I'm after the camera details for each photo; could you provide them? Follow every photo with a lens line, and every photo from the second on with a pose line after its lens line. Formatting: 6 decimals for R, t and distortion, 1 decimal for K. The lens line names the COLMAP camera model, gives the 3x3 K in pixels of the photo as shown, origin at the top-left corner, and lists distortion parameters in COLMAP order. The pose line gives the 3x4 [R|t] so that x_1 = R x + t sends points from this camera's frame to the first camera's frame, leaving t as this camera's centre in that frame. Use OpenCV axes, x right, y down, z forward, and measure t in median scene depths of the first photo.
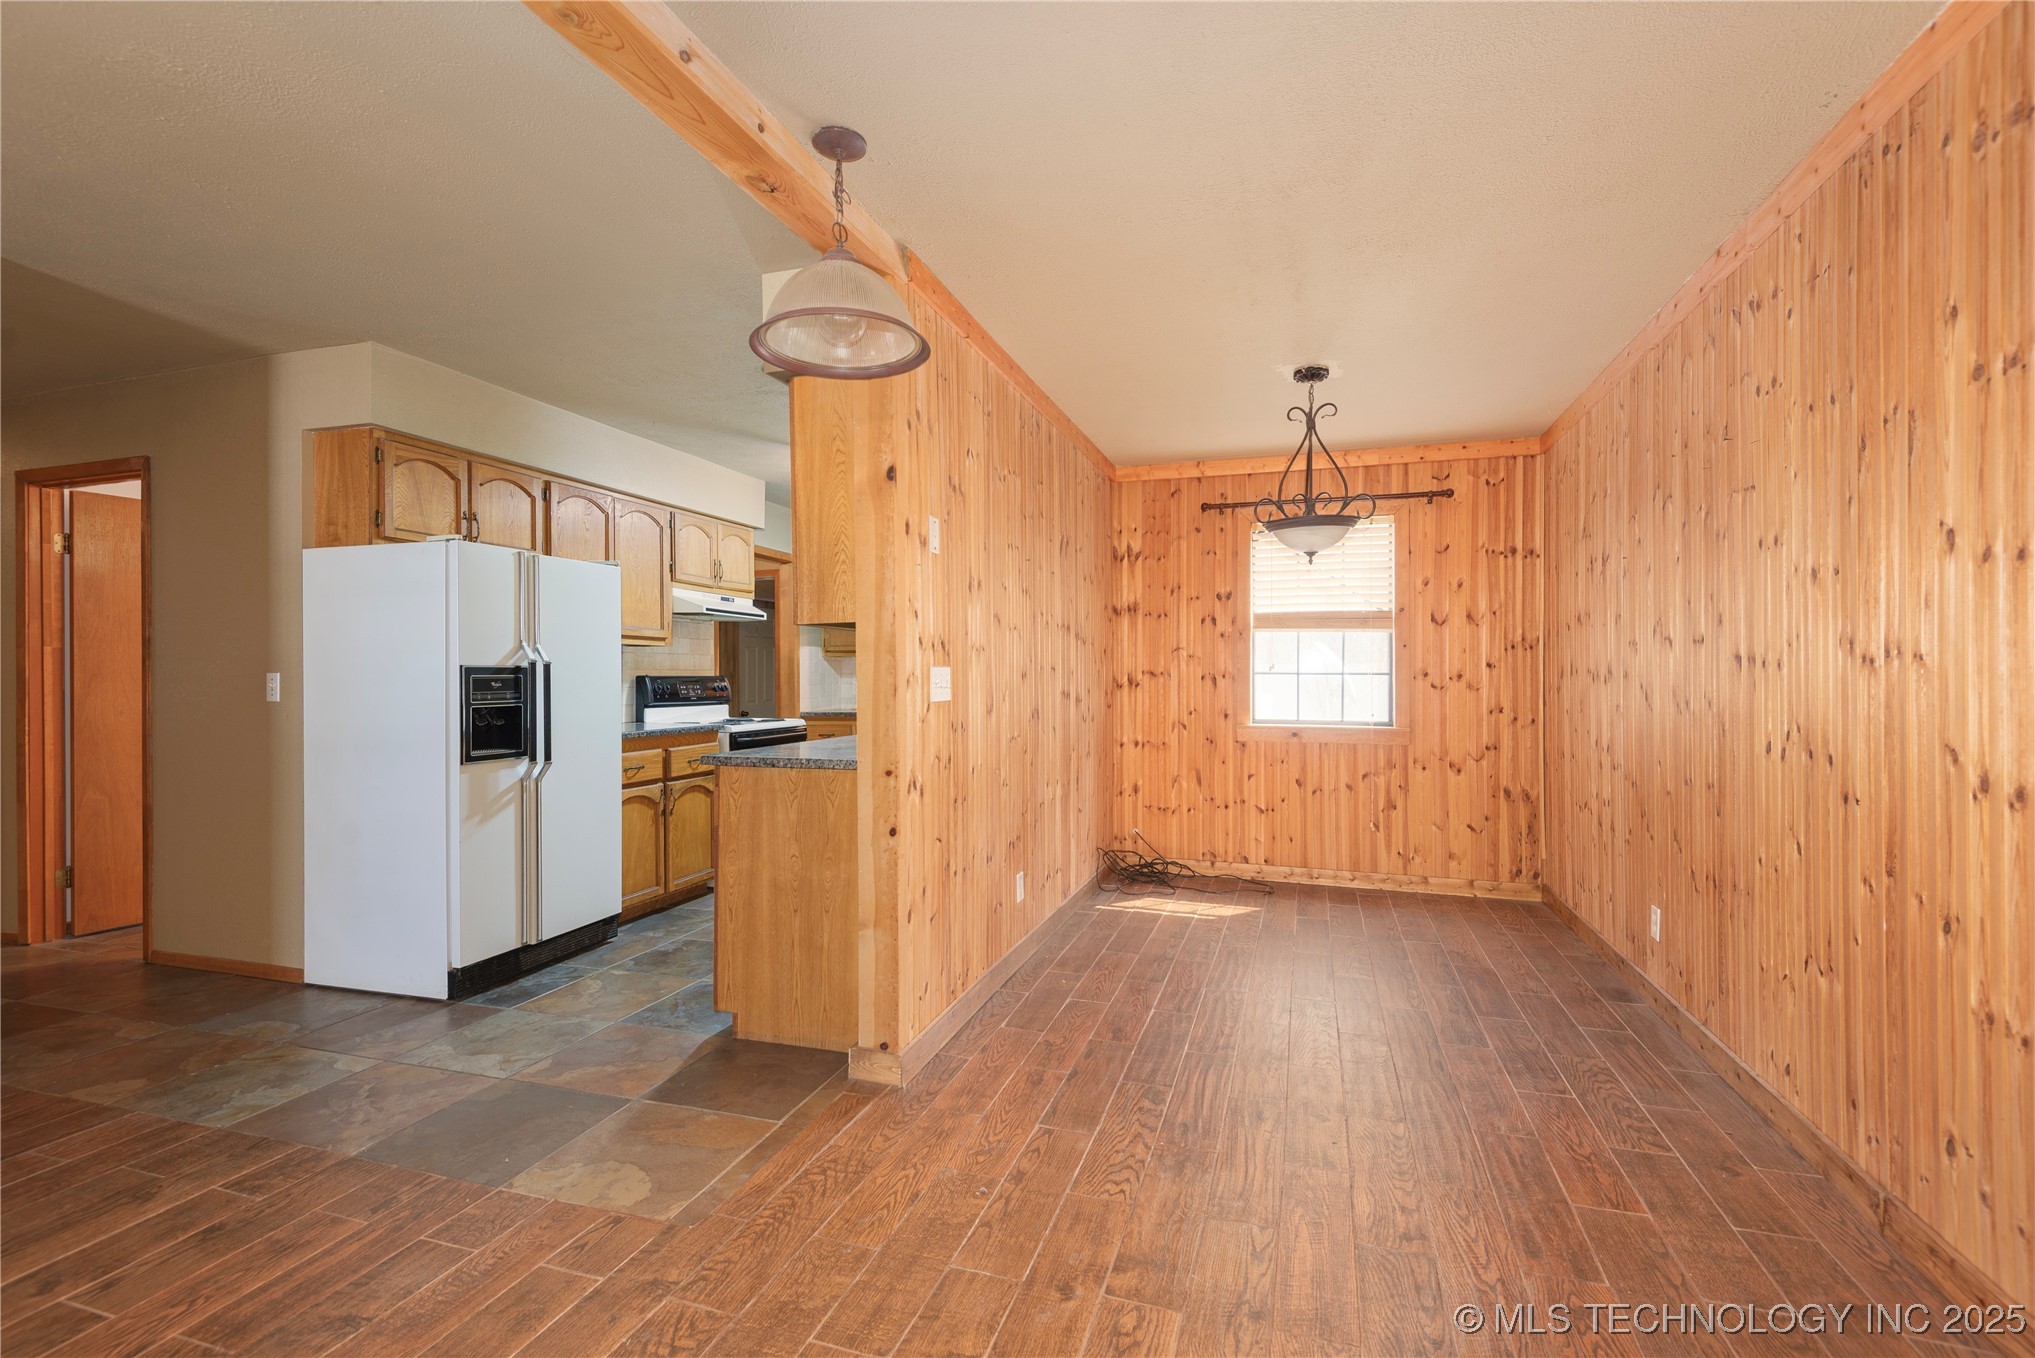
lens RADIAL K [[917.5, 0, 1014.4], [0, 917.5, 671.3], [0, 0, 1]] dist [0.029489, -0.017433]
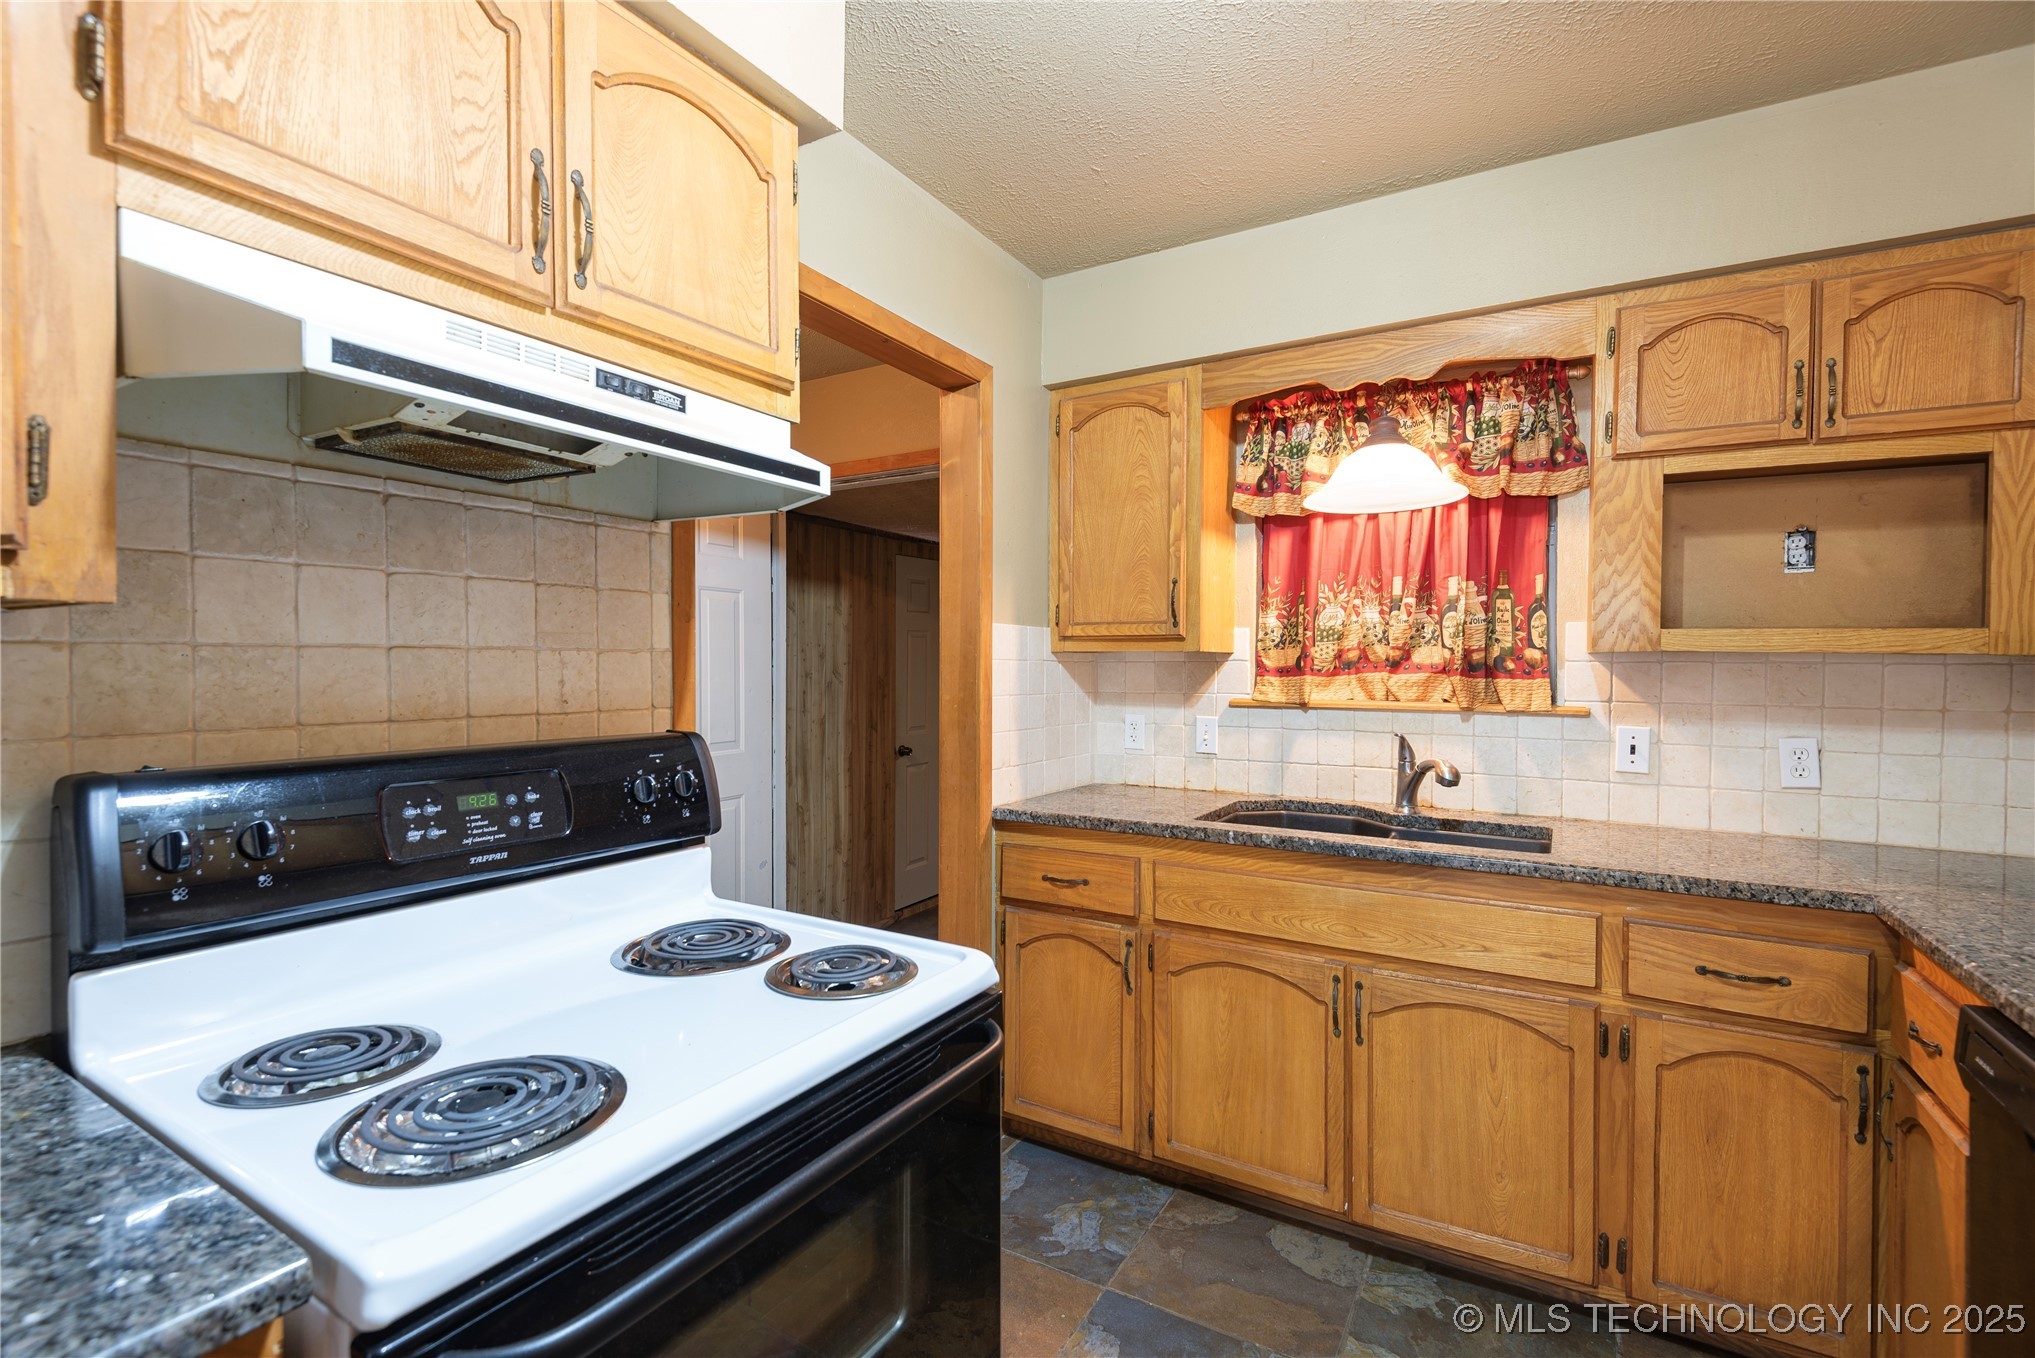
lens RADIAL K [[917.5, 0, 1012.8], [0, 917.5, 676.7], [0, 0, 1]] dist [0.029489, -0.017433]
pose [[0.974763, 0.012124, -0.222914, -0.229076], [-0.007524, 0.999741, 0.021476, -0.022494], [0.223117, -0.019257, 0.974601, 1.022583]]
